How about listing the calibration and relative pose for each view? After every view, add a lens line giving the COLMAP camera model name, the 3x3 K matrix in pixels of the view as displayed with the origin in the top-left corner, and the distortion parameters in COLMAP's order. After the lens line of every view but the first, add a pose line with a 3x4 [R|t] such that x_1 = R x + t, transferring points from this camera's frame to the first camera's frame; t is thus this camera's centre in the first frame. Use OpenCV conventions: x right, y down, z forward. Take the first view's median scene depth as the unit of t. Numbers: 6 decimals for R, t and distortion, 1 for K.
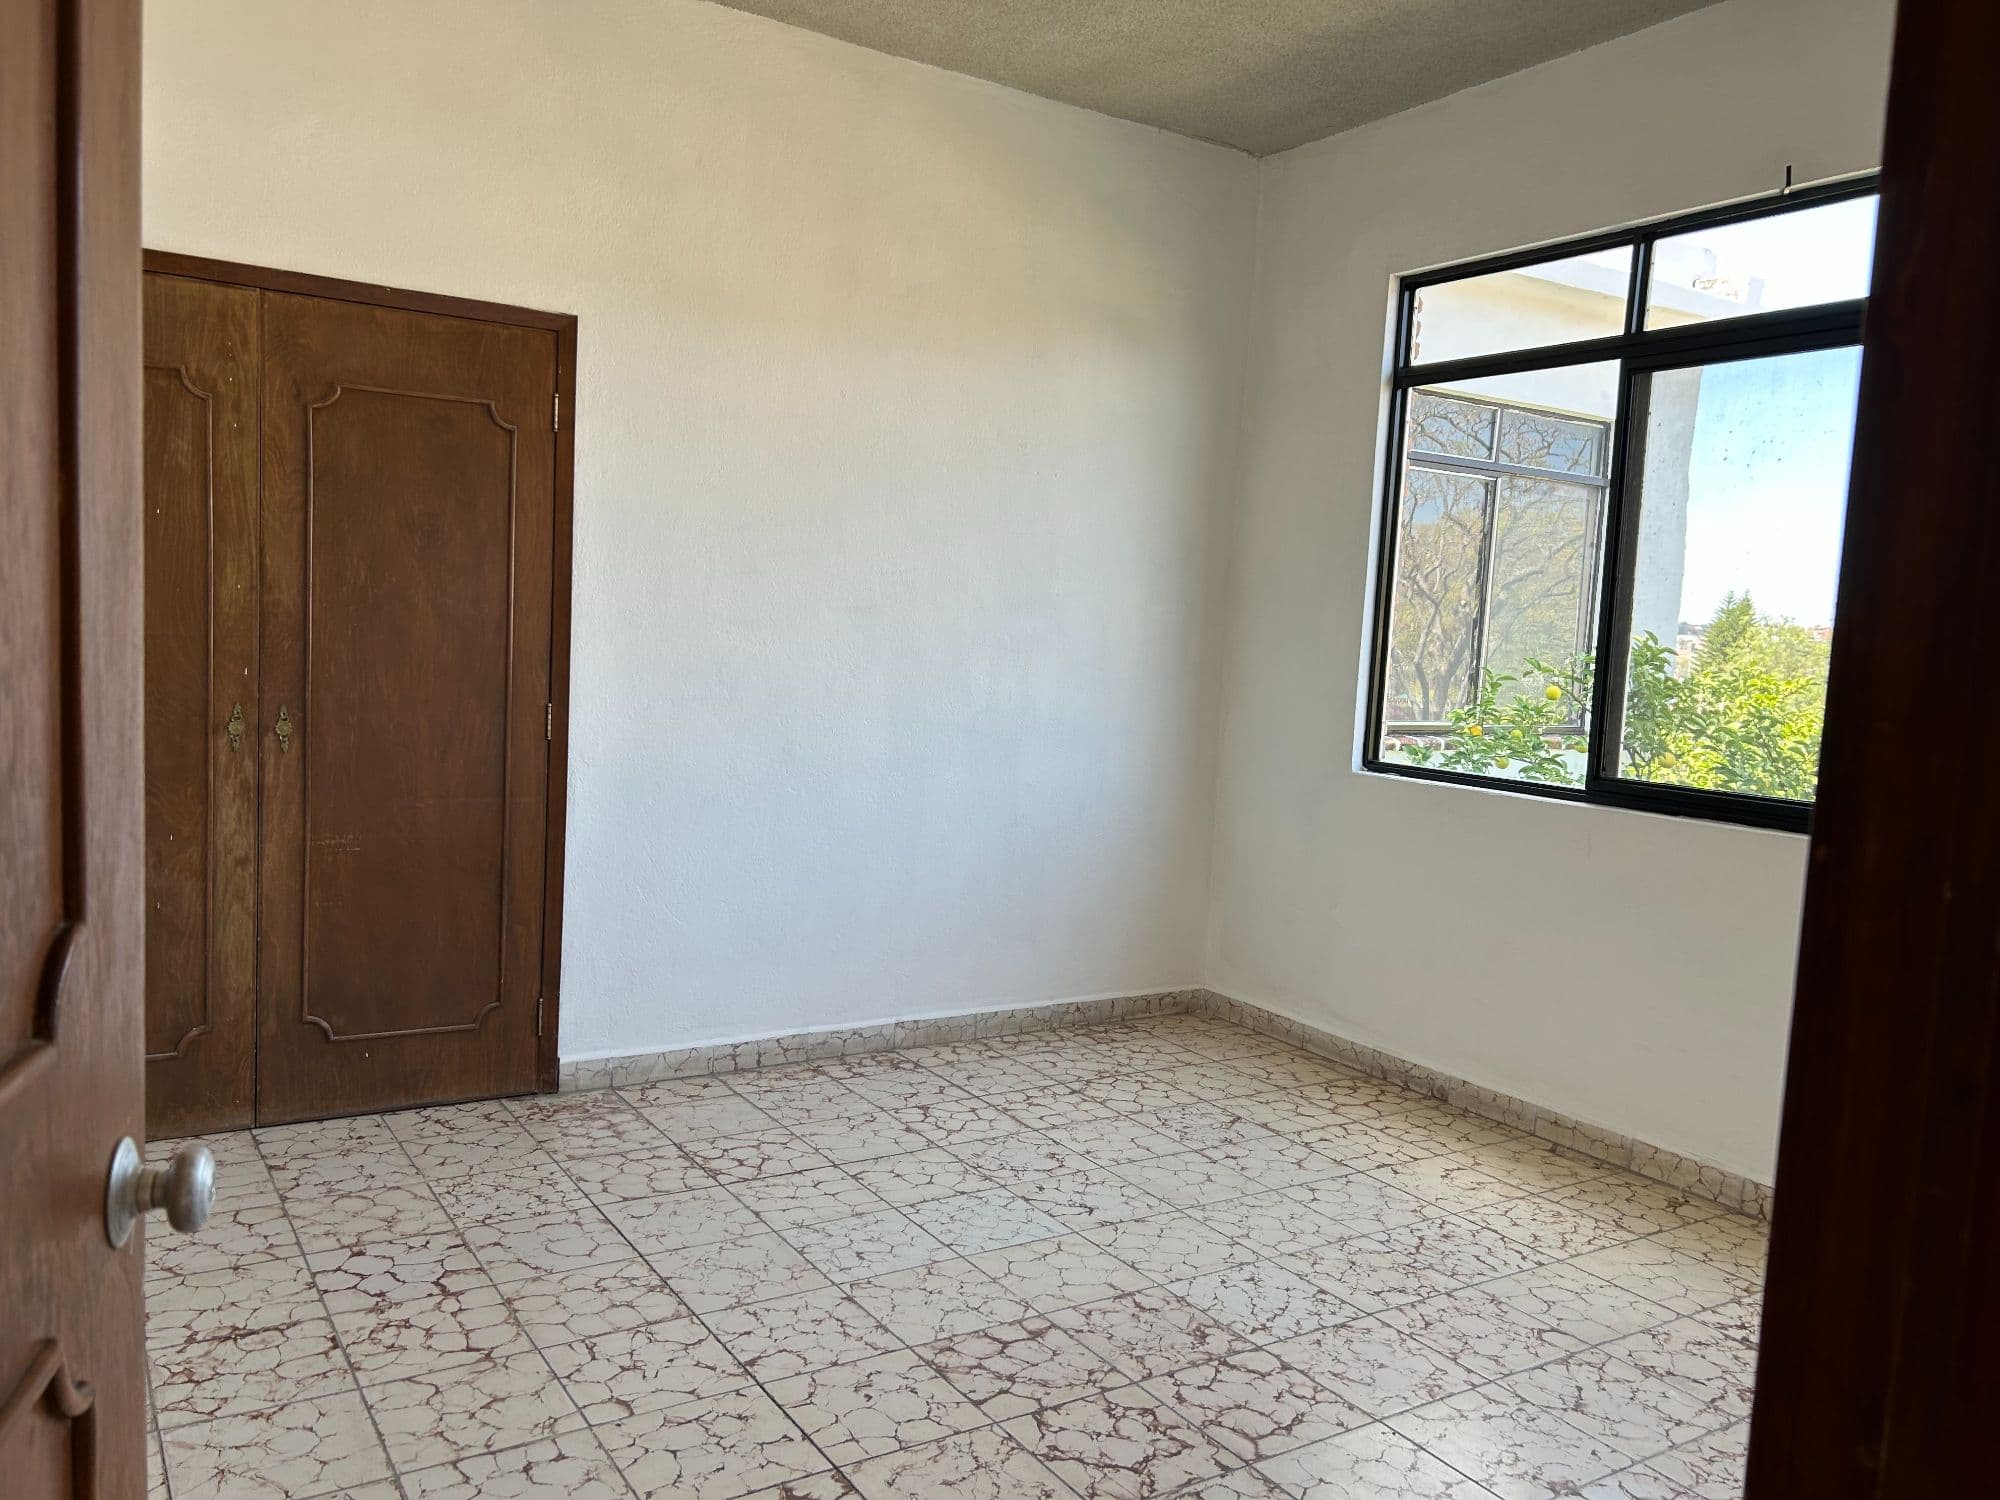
lens RADIAL K [[1519.2, 0, 978.9], [0, 1519.2, 772.8], [0, 0, 1]] dist [0.031925, -0.032875]
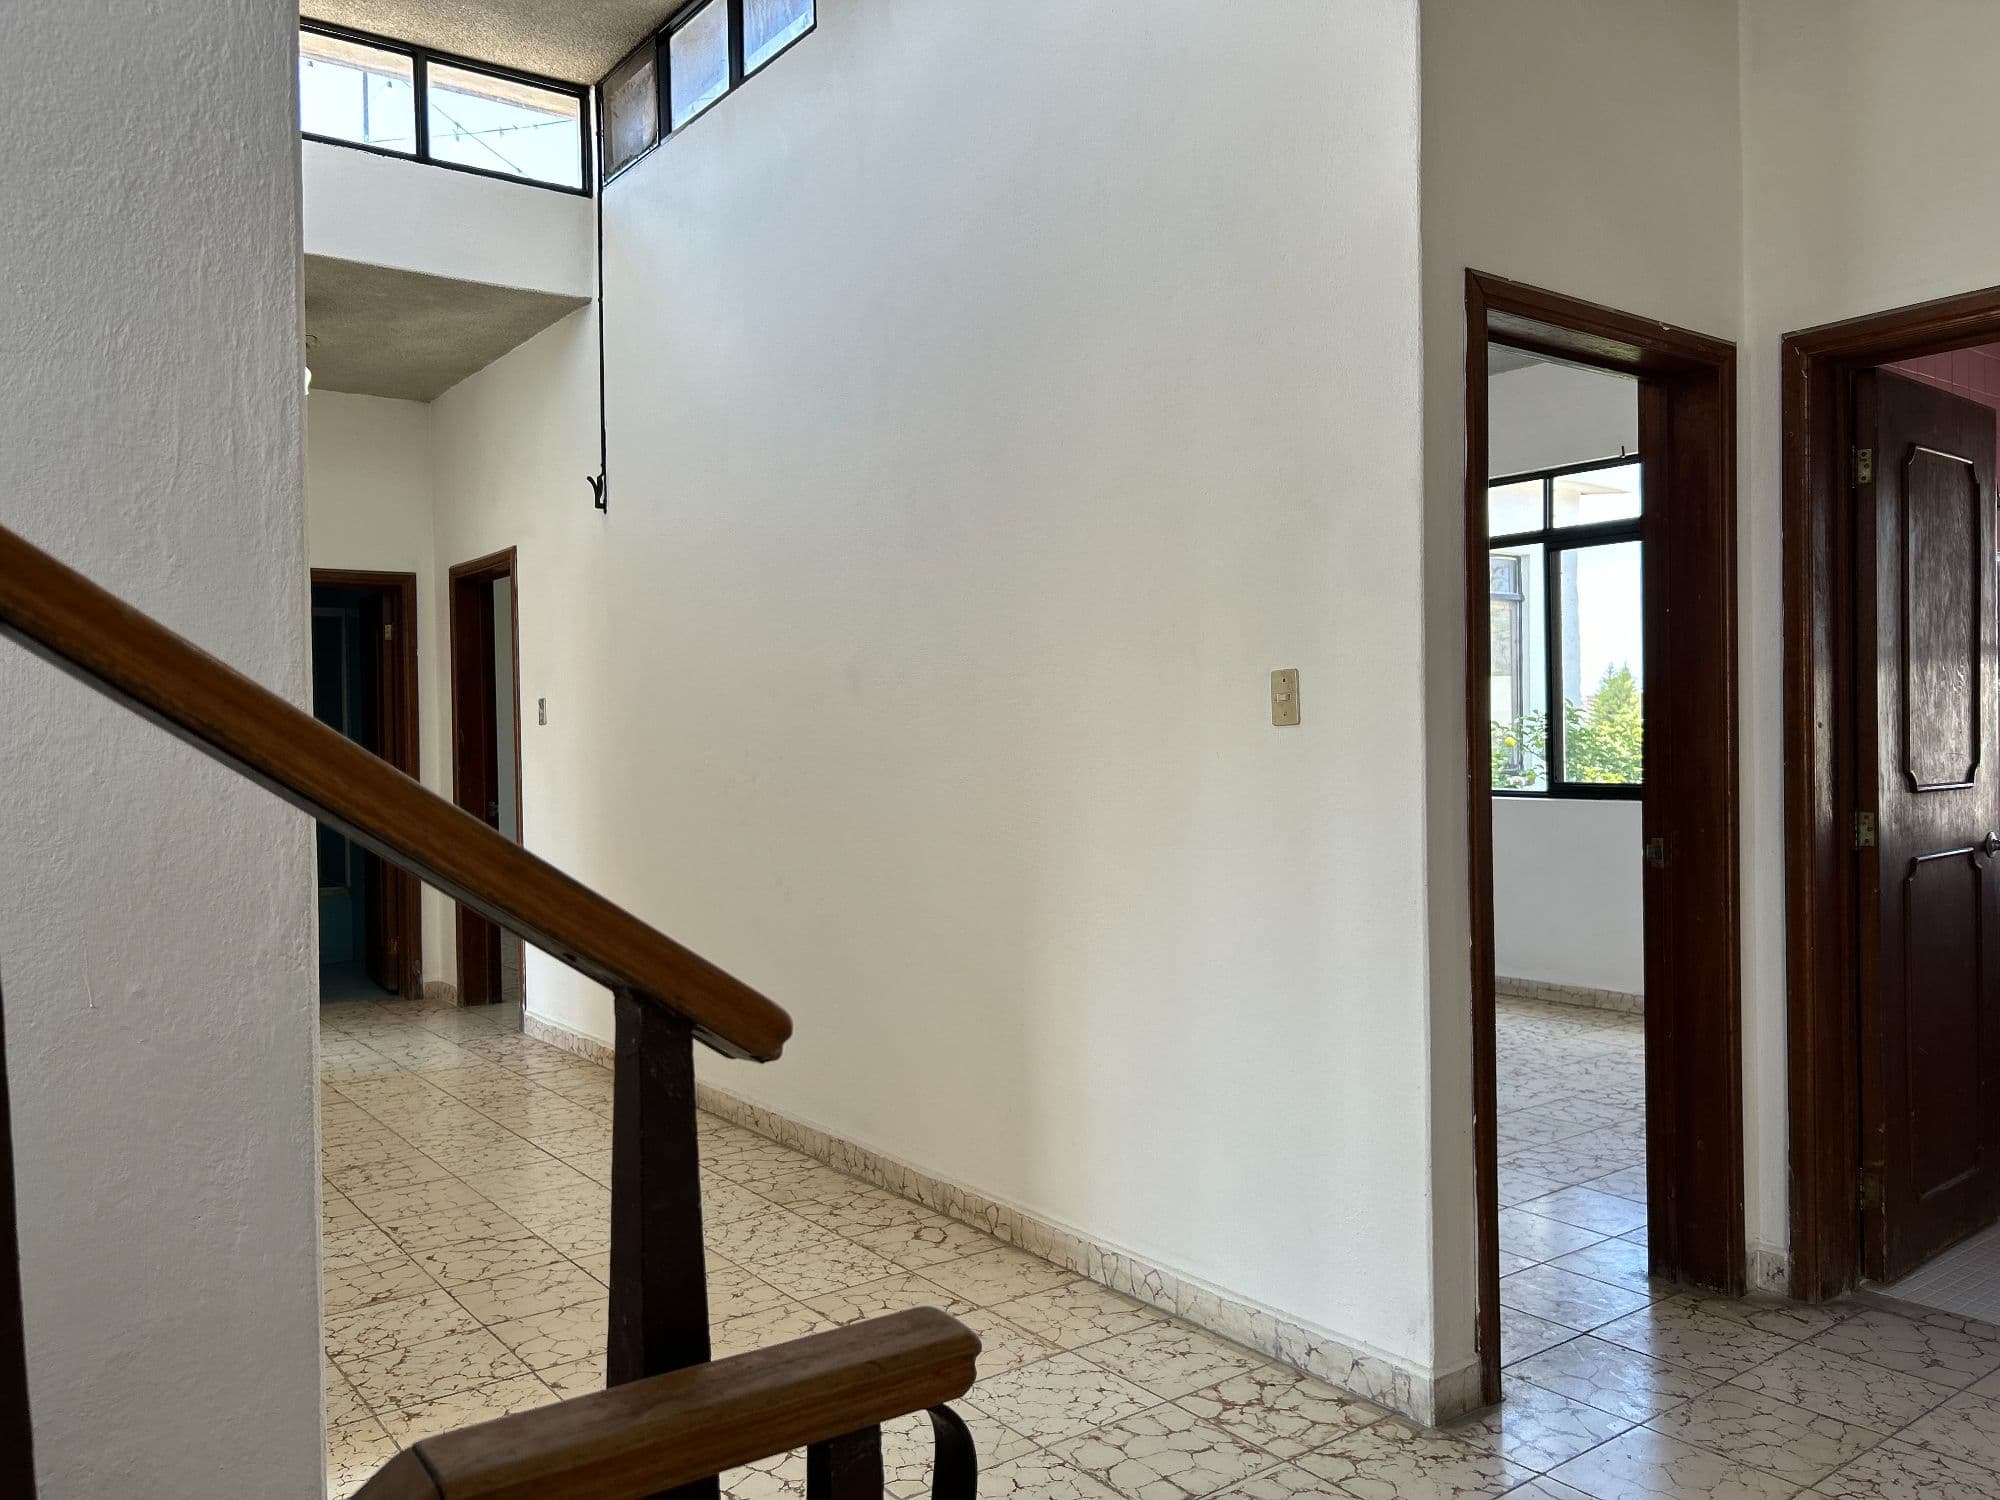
lens RADIAL K [[1502.6, 0, 1000.0], [0, 1502.6, 750.0], [0, 0, 1]] dist [0.000409, -0.002696]
pose [[0.995793, -0.063958, 0.065622, -0.363997], [0.069441, 0.993959, -0.084993, 0.075774], [-0.059790, 0.089192, 0.994218, -0.727041]]
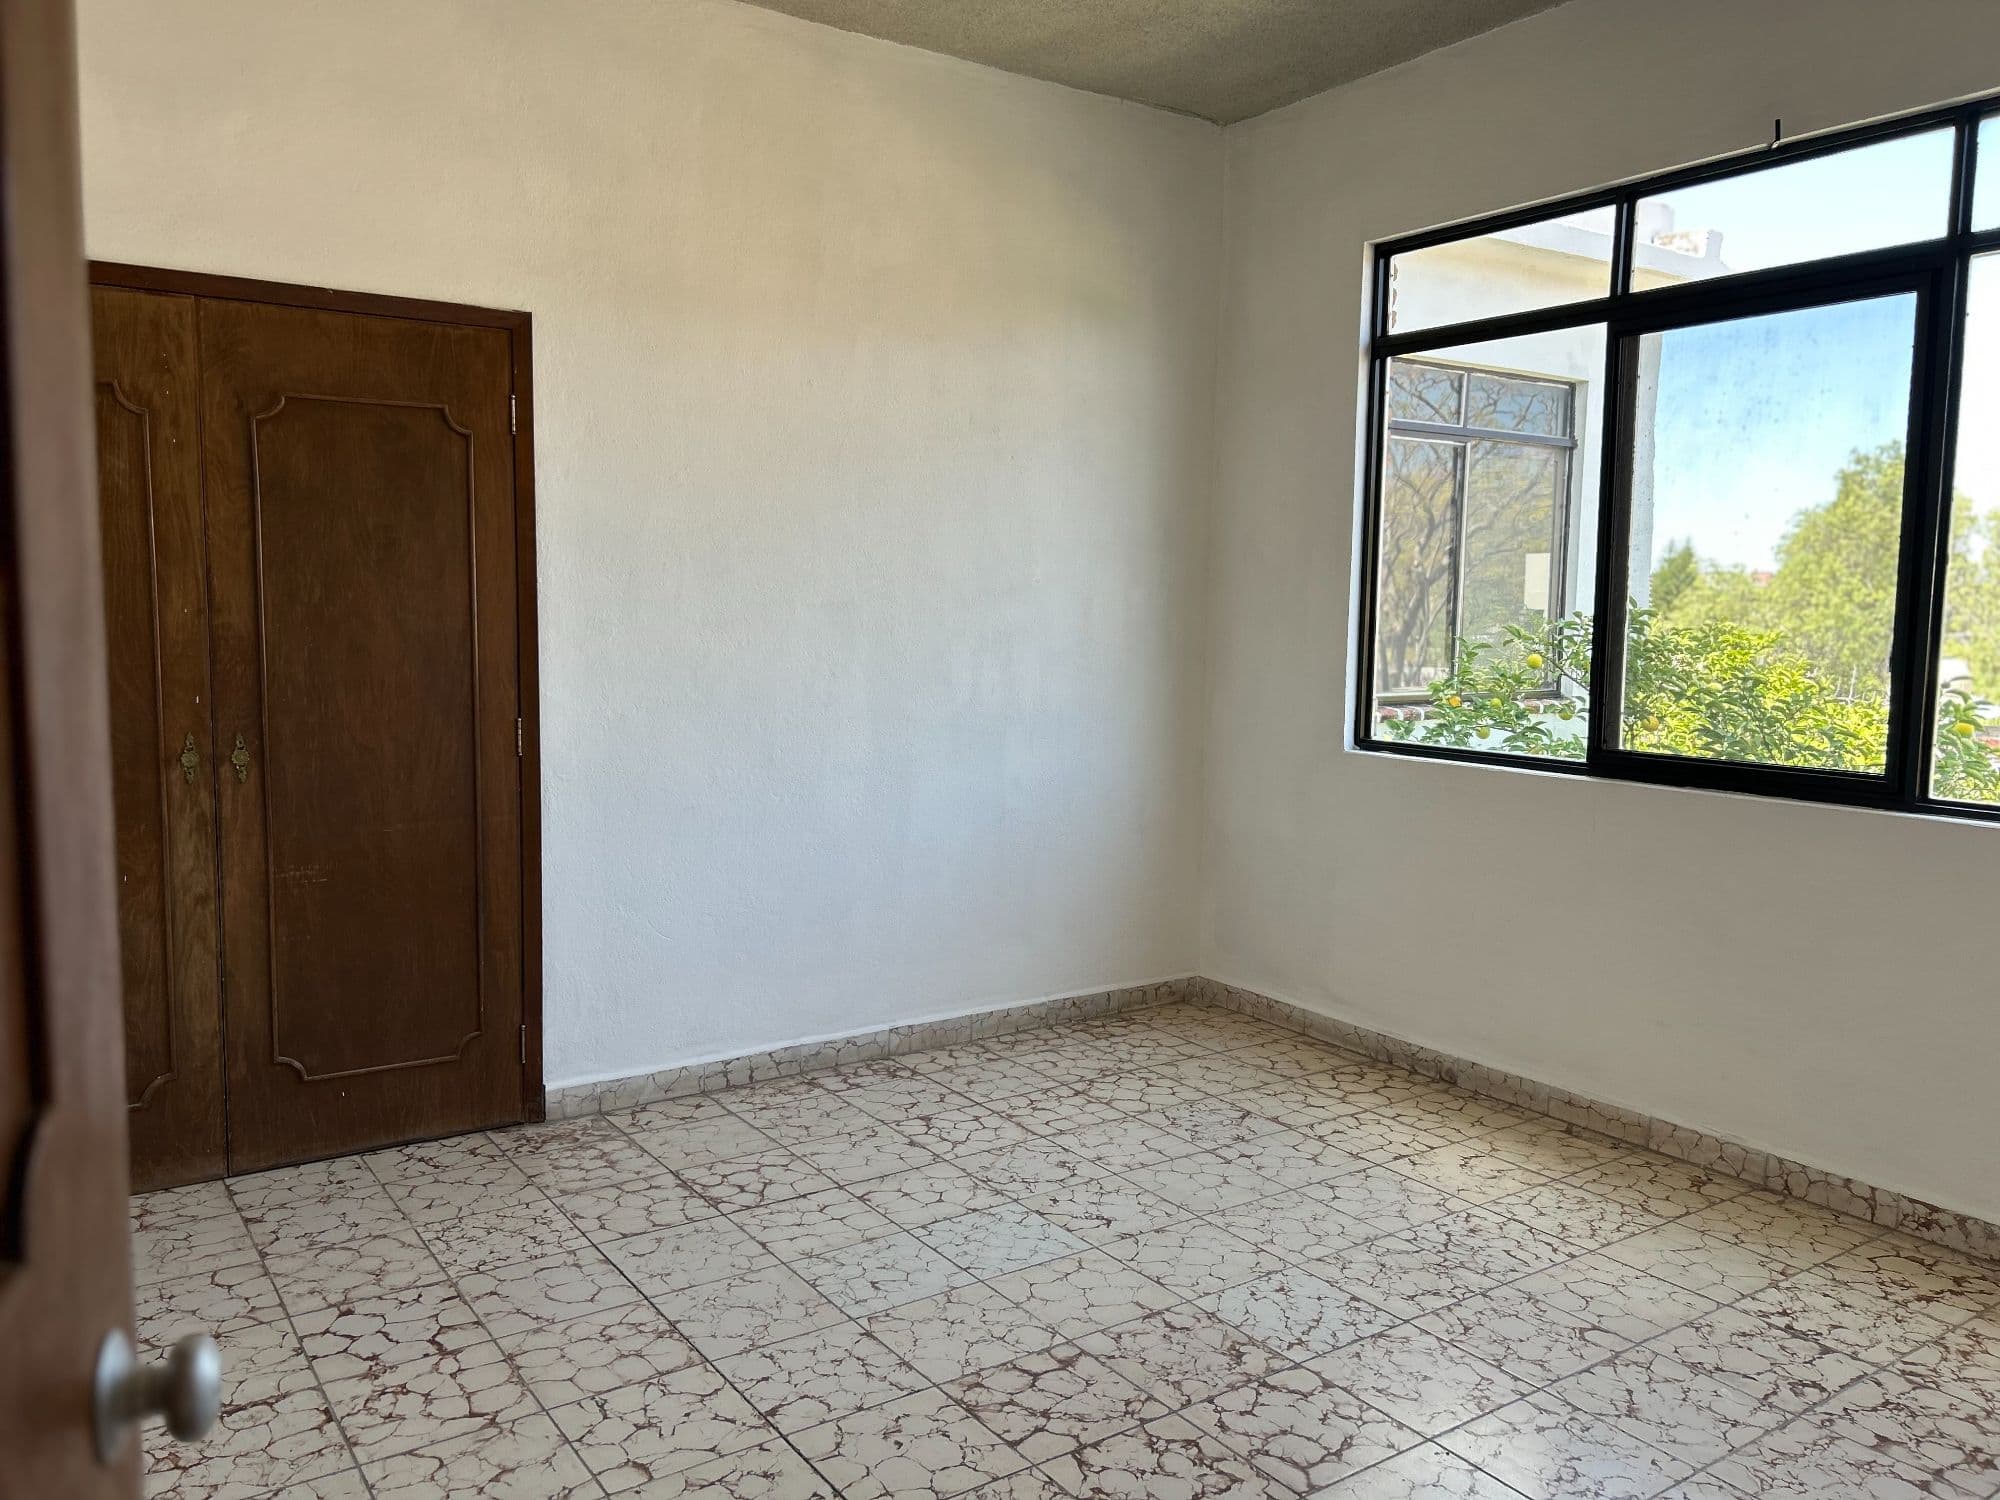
lens RADIAL K [[1521.8, 0, 984.2], [0, 1521.8, 759.1], [0, 0, 1]] dist [0.029550, -0.024554]
pose [[0.998692, -0.041270, 0.030175, -0.021647], [0.041064, 0.999129, 0.007427, -0.016415], [-0.030456, -0.006178, 0.999517, 0.033738]]
